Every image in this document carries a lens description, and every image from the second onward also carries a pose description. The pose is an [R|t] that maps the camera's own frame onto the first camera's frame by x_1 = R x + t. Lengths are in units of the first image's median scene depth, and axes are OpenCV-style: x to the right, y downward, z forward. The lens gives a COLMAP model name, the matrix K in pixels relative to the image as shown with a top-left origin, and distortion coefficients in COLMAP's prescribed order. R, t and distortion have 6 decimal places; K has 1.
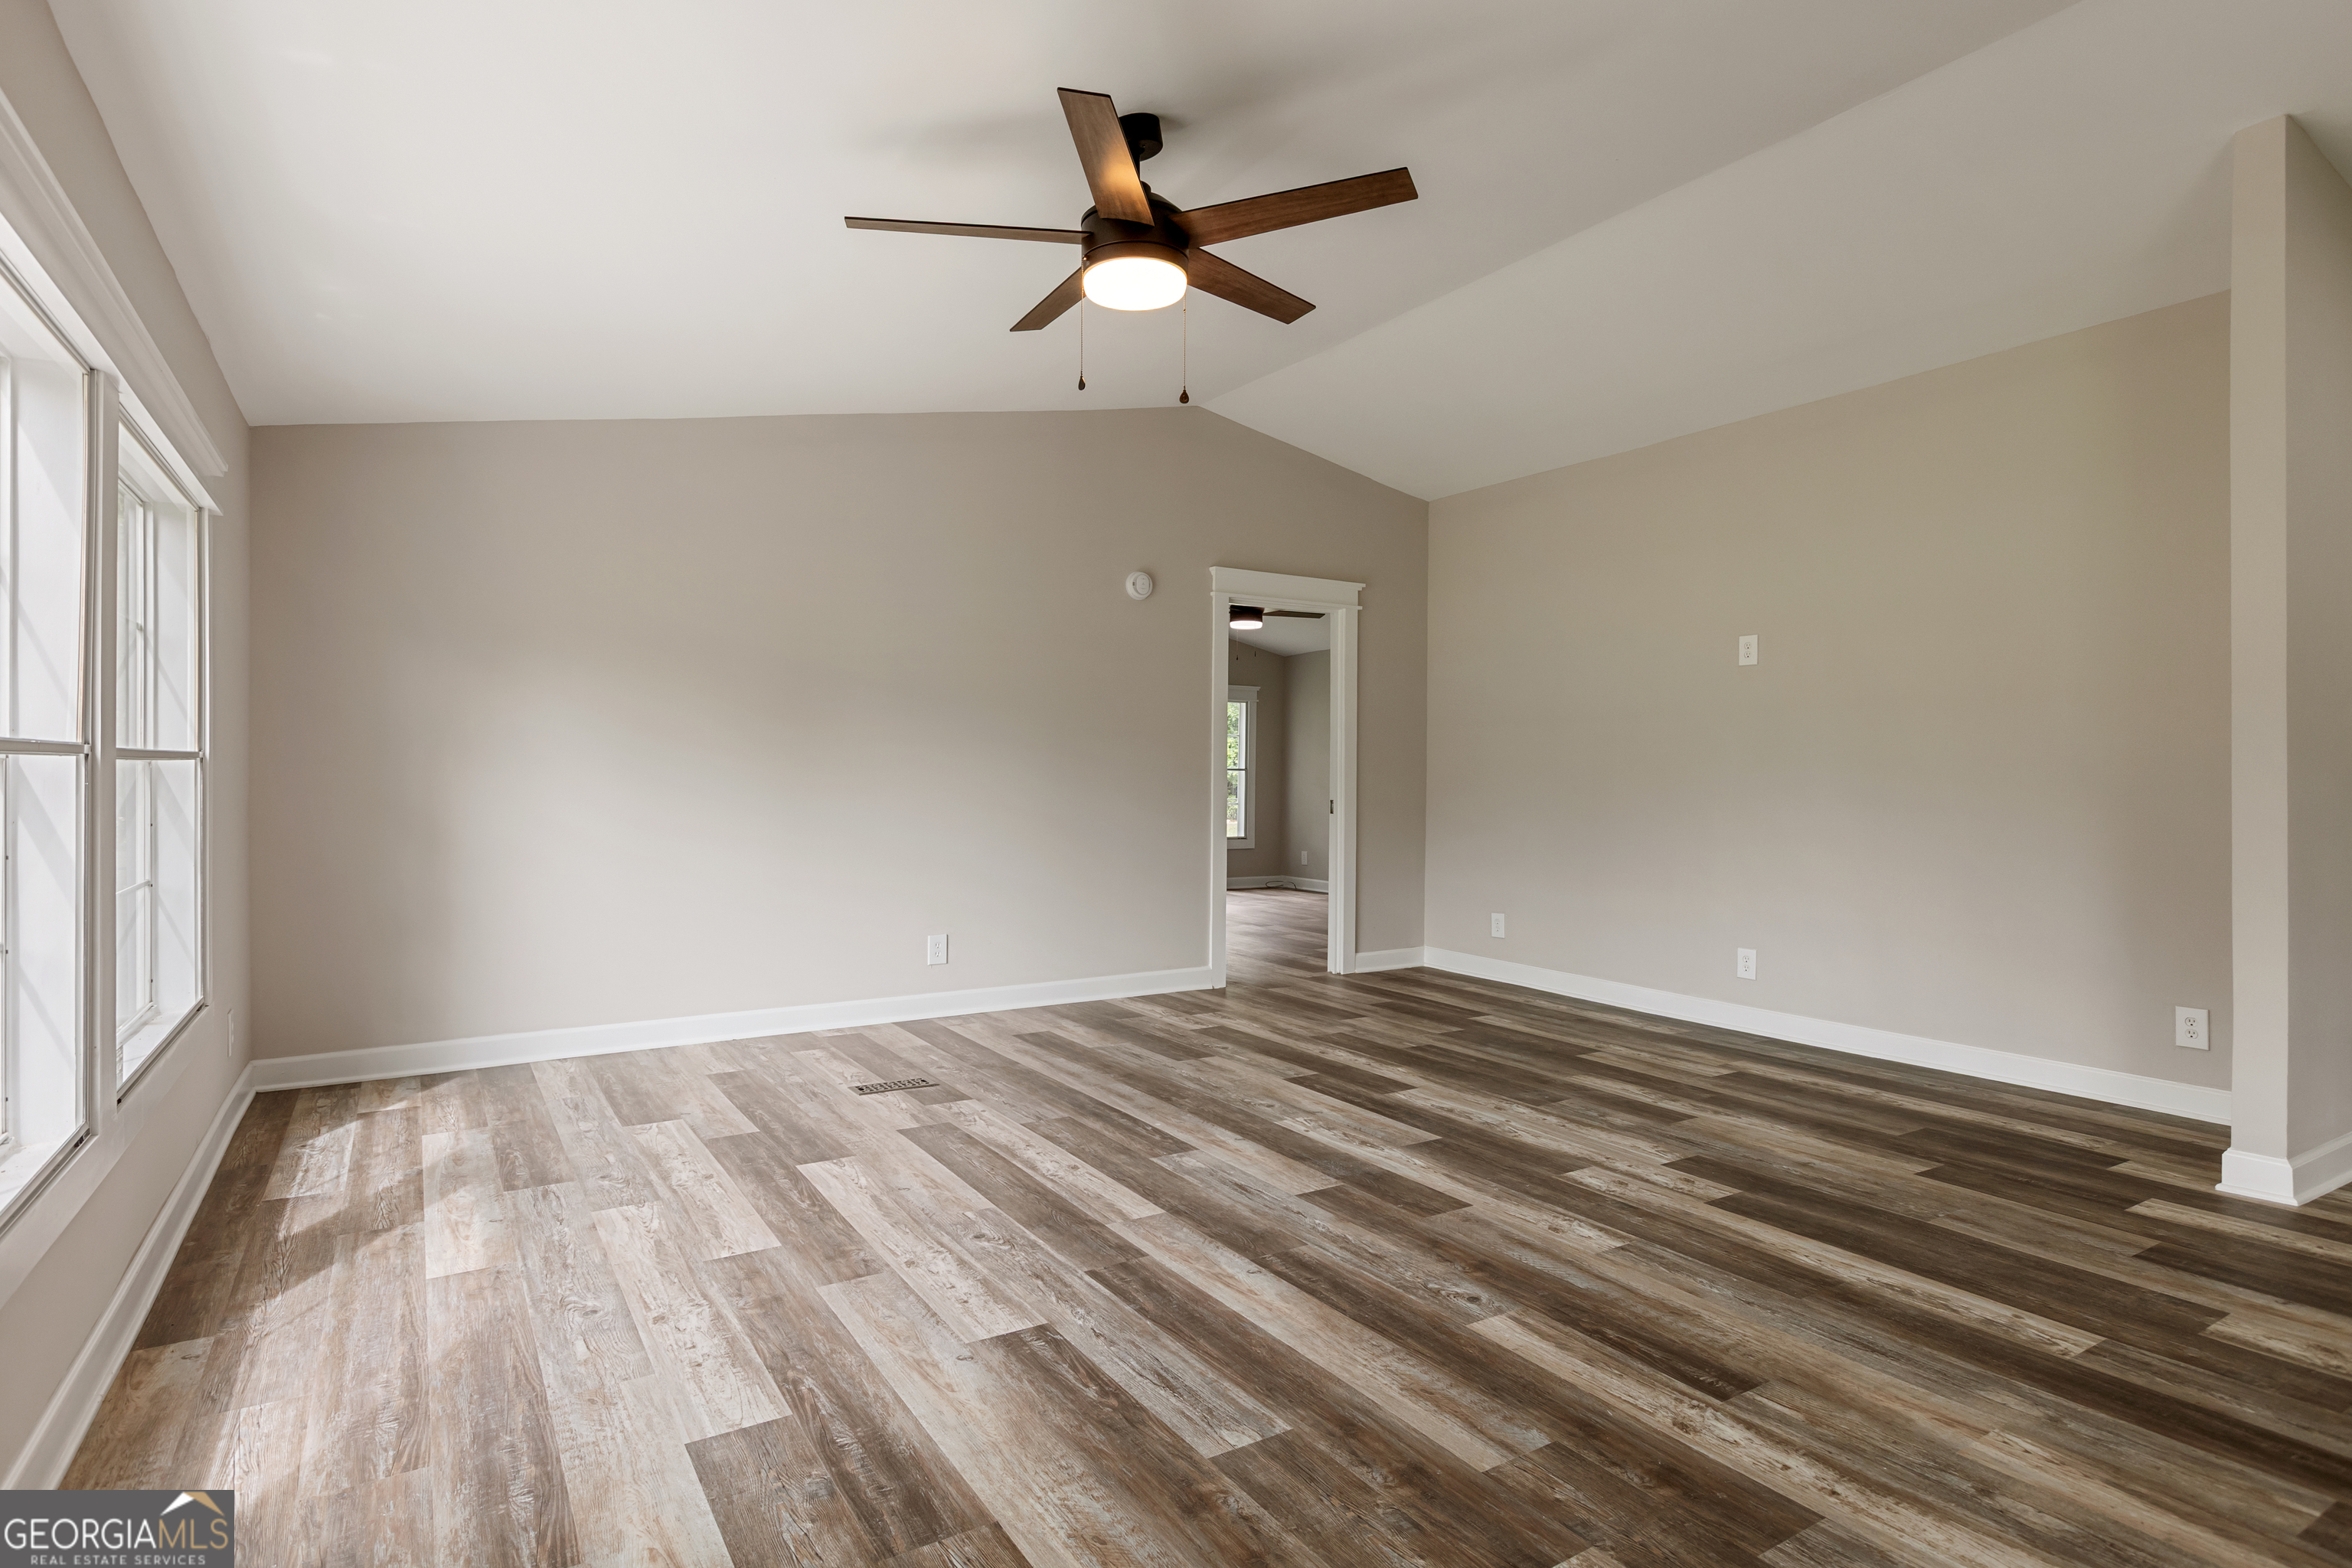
lens RADIAL K [[1221.8, 0, 1156.1], [0, 1221.8, 784.9], [0, 0, 1]] dist [0.002502, -0.001321]
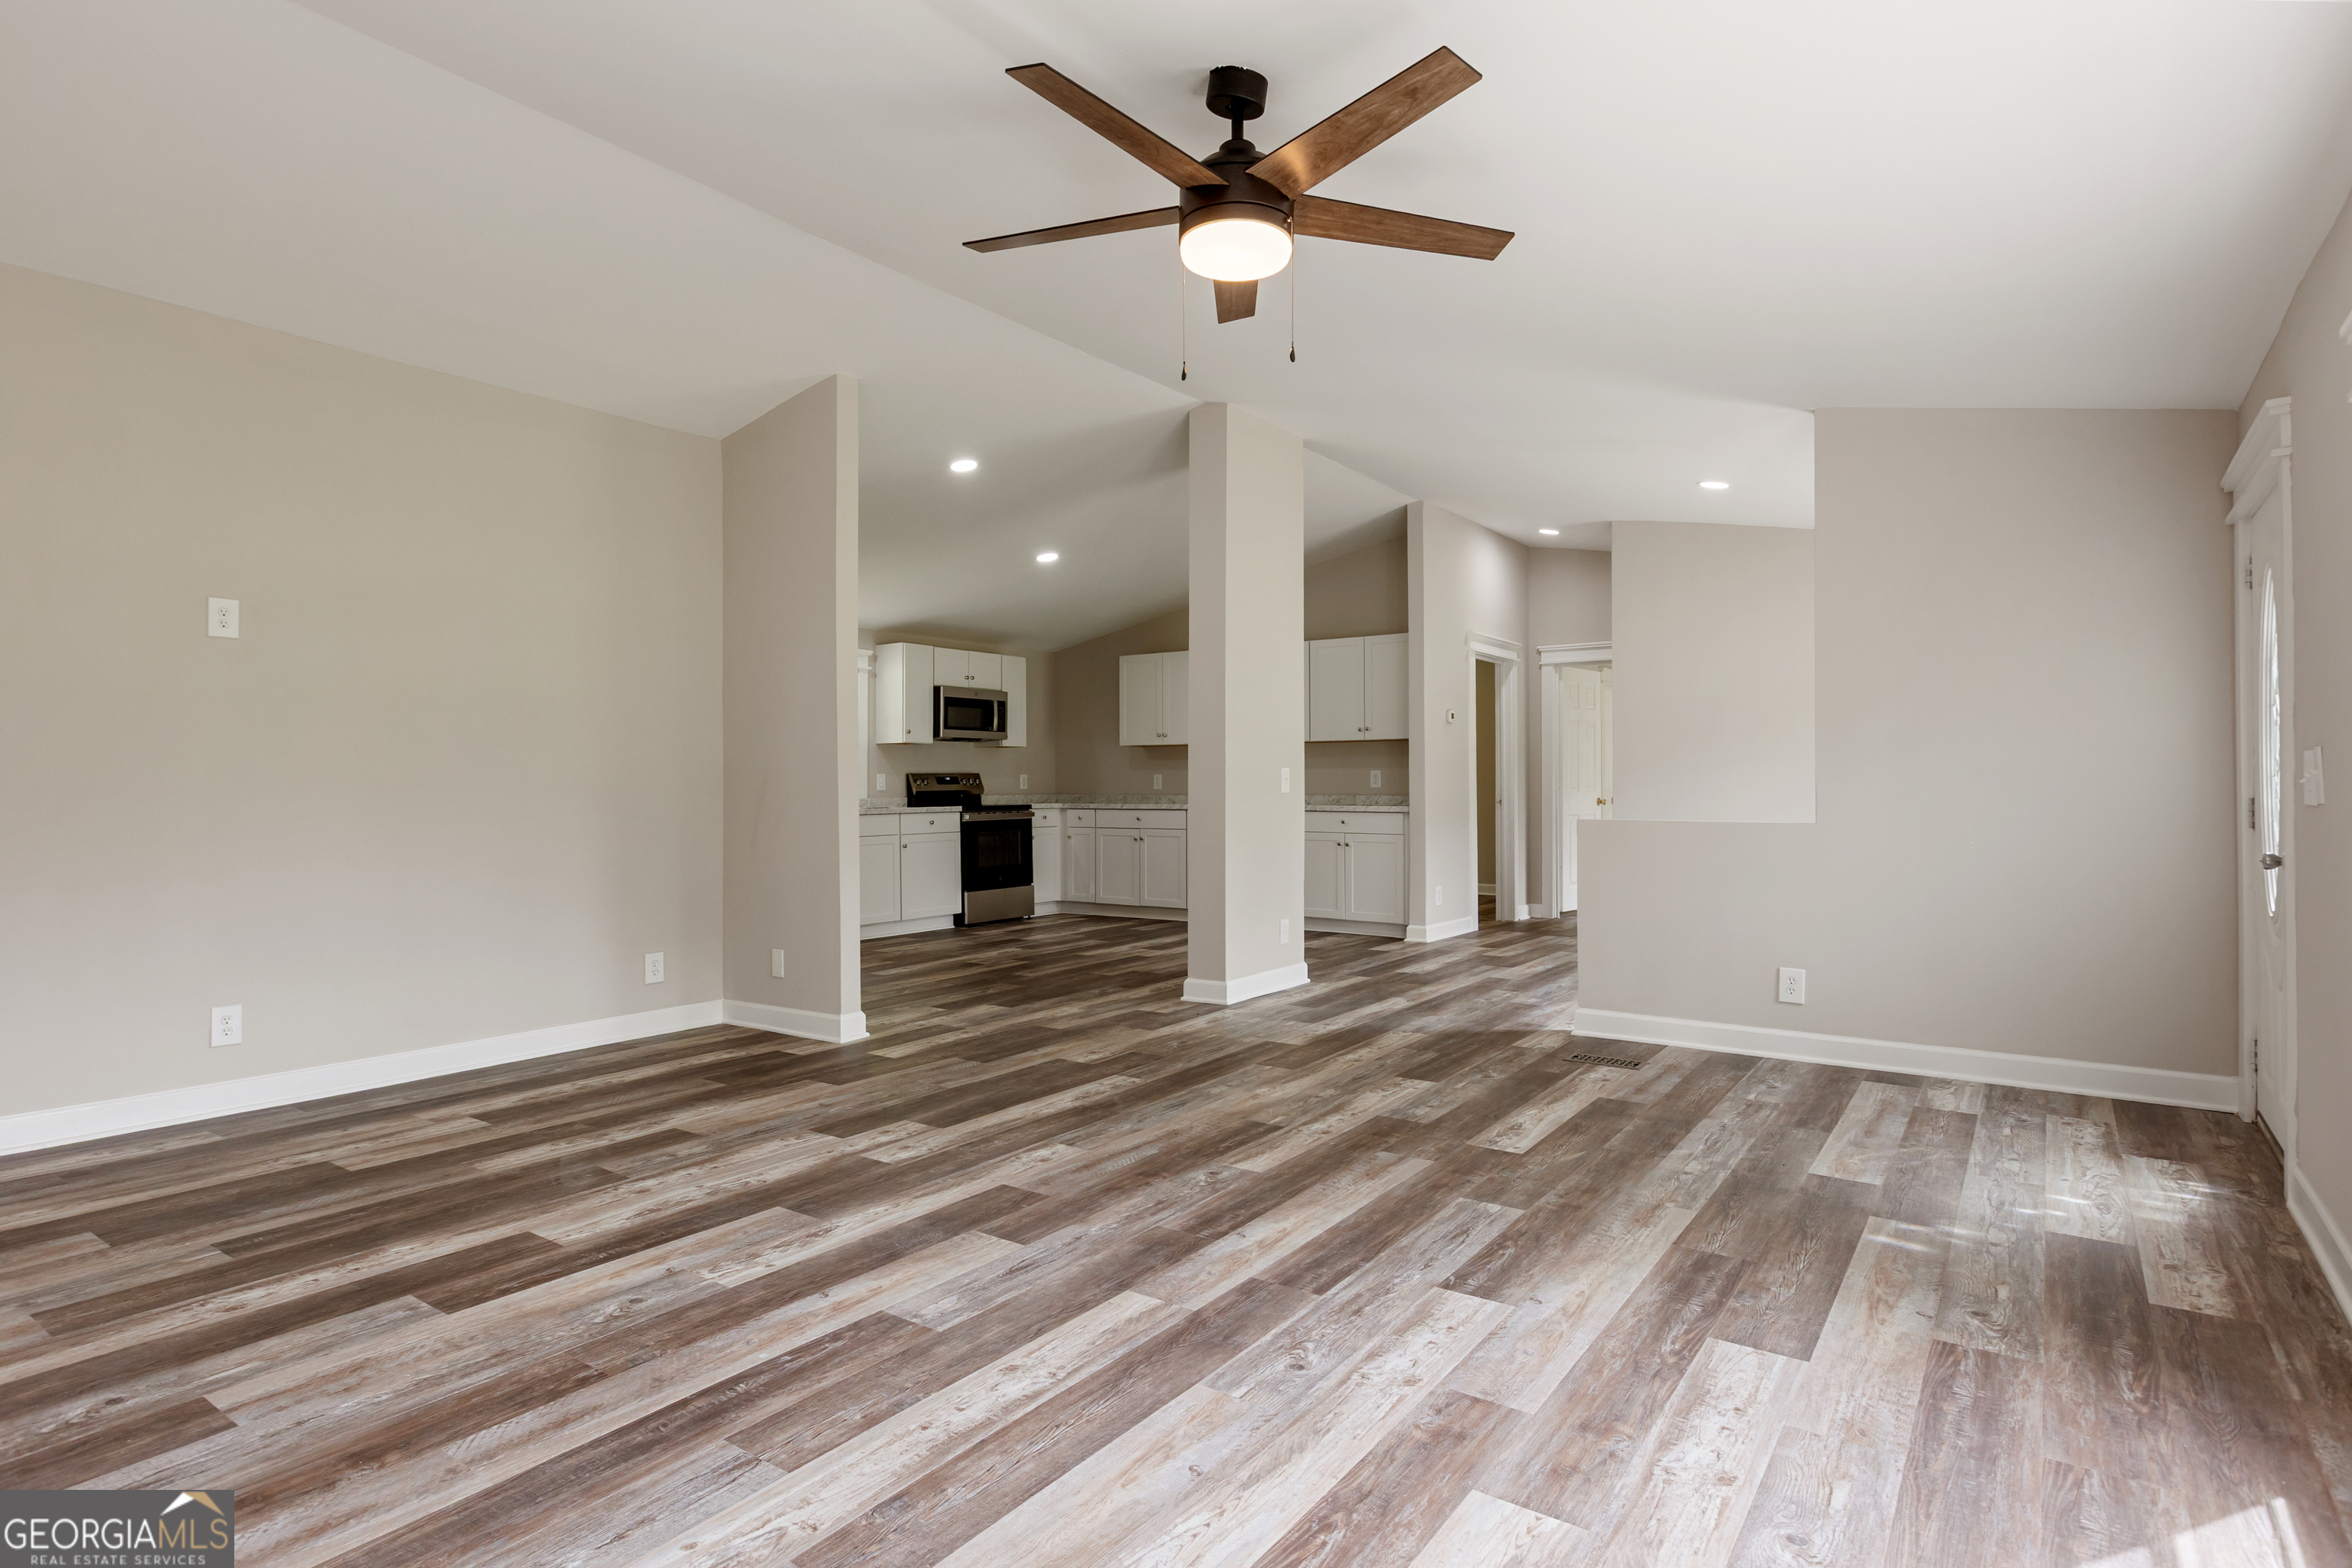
lens RADIAL K [[1221.8, 0, 1146.5], [0, 1221.8, 791.1], [0, 0, 1]] dist [0.002502, -0.001321]
pose [[-0.380225, -0.008126, 0.924858, -0.787696], [0.009150, 0.999879, 0.012547, -0.012328], [-0.924849, 0.013233, -0.380105, 1.308054]]
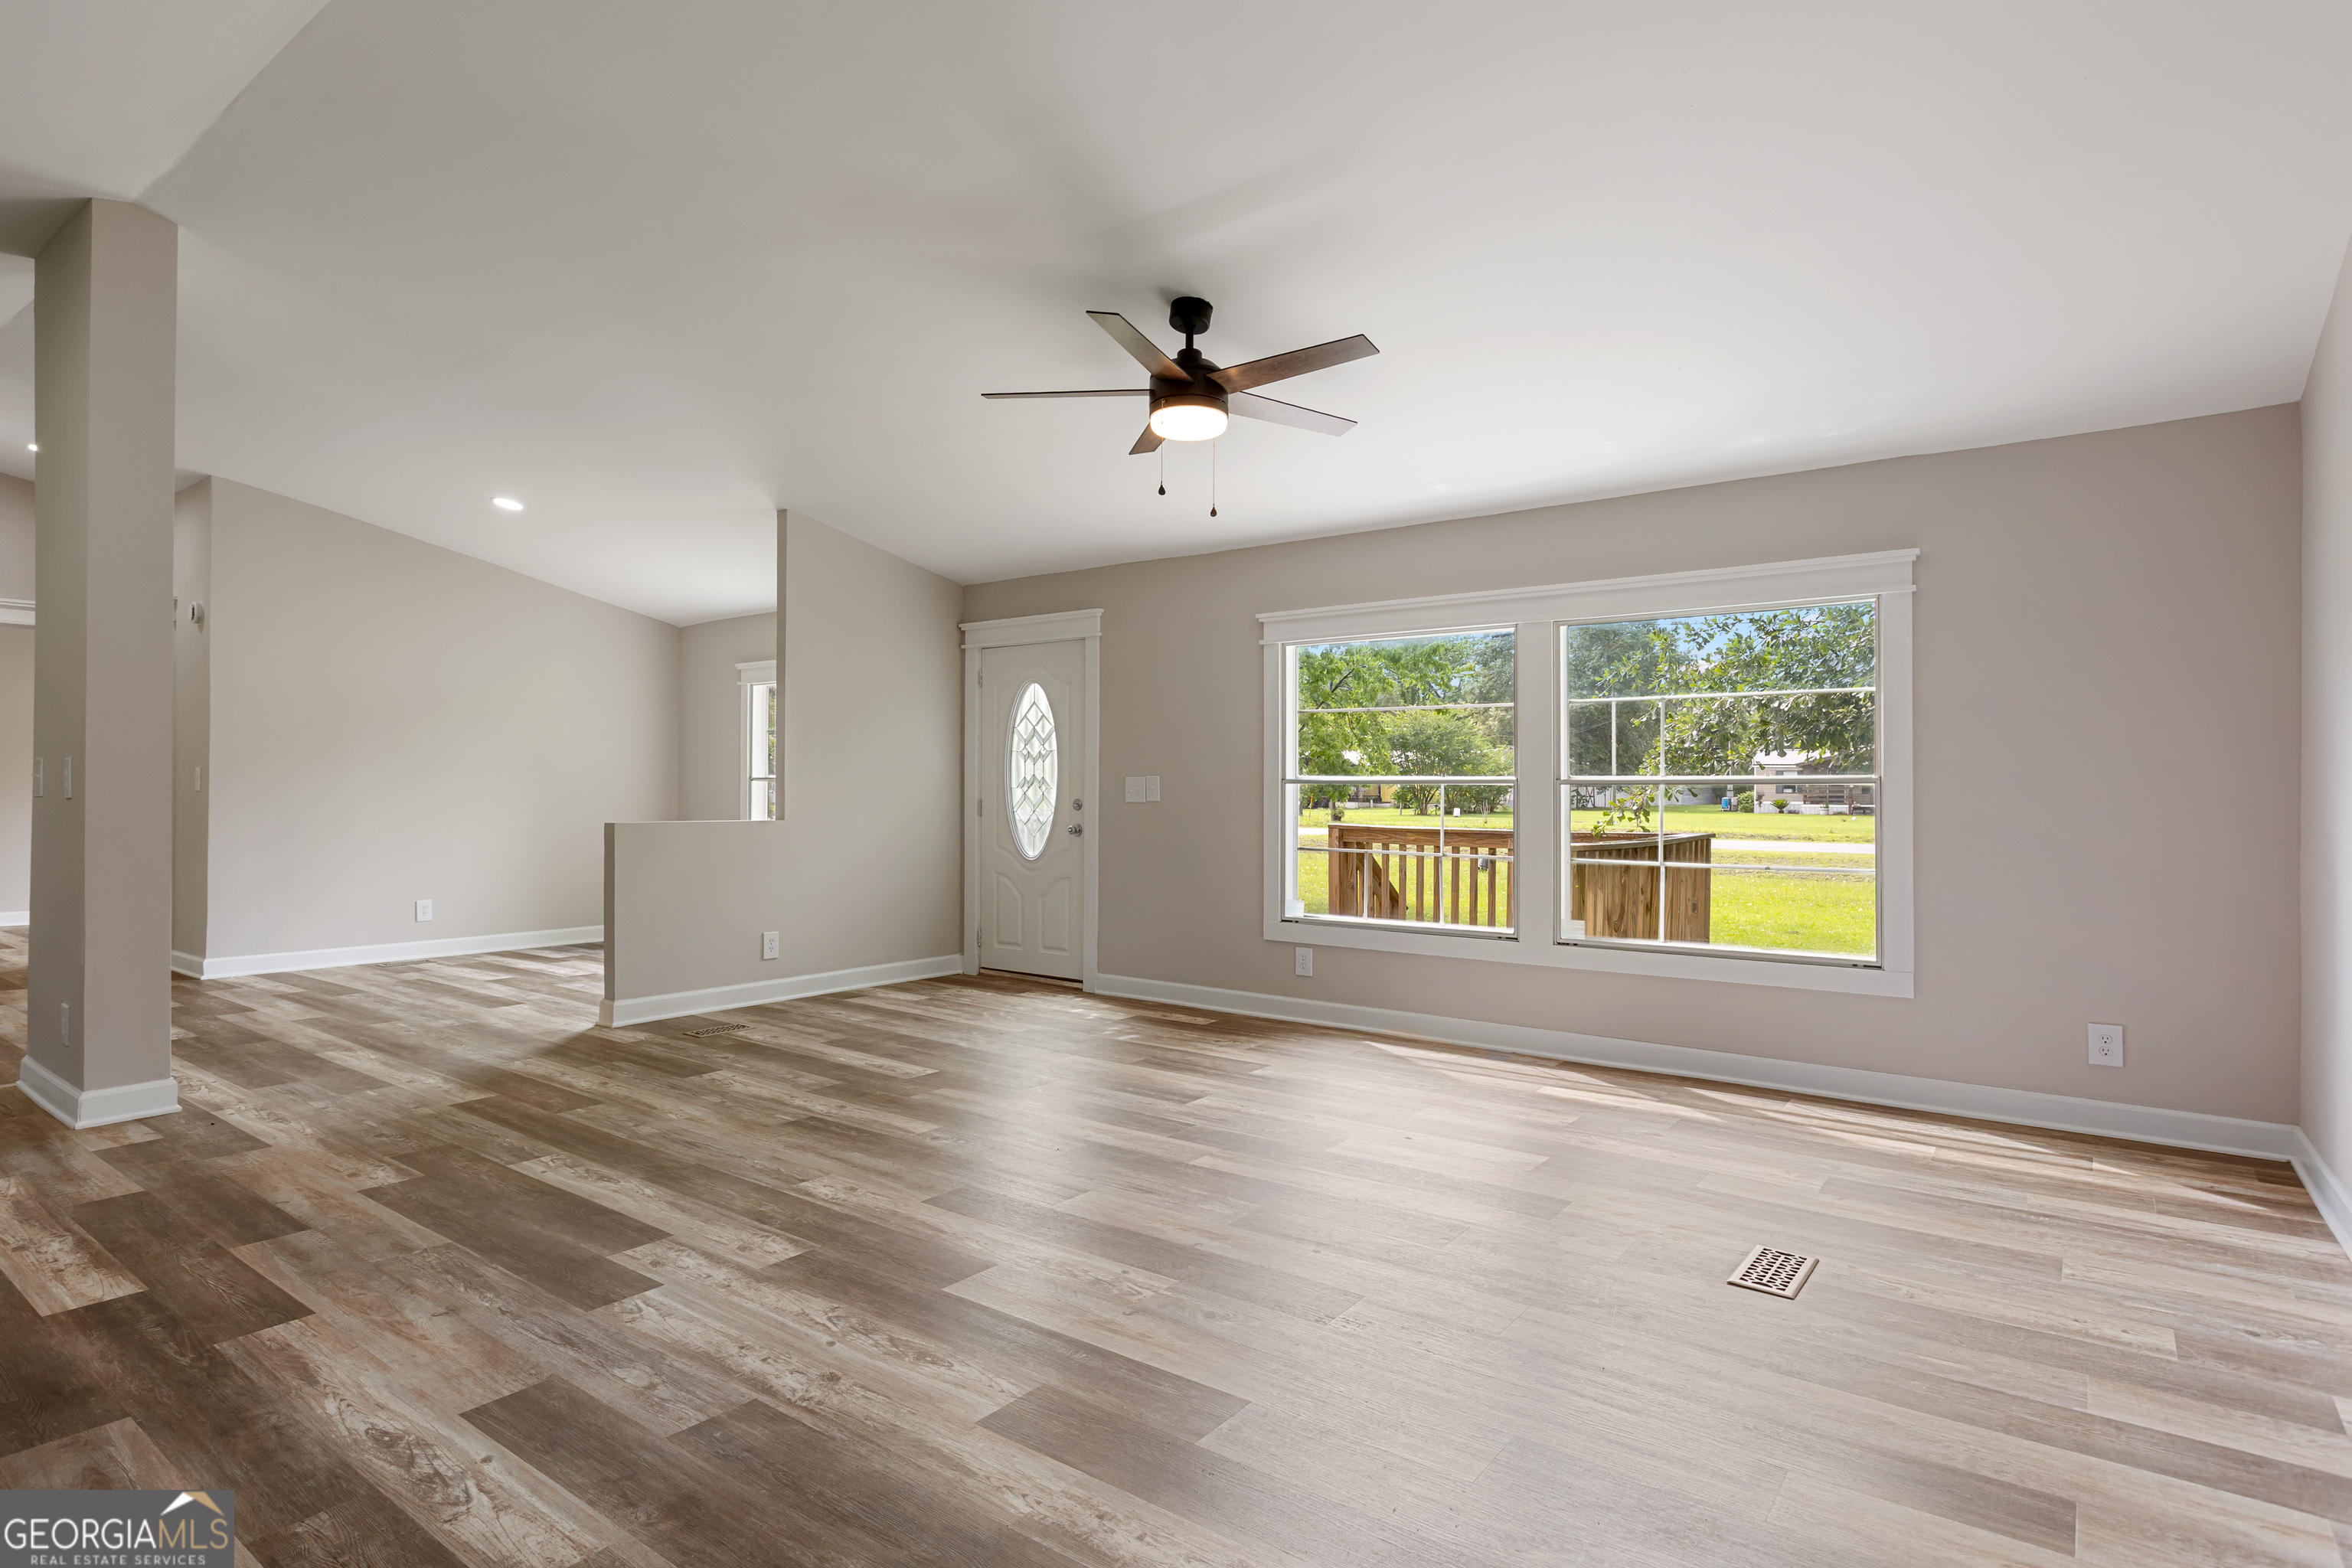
lens RADIAL K [[1221.8, 0, 1184.8], [0, 1221.8, 774.7], [0, 0, 1]] dist [0.002502, -0.001321]
pose [[-0.925947, -0.015183, -0.377349, 0.455728], [-0.013505, 0.999884, -0.007092, -0.013003], [0.377413, -0.001470, -0.926044, 2.077554]]
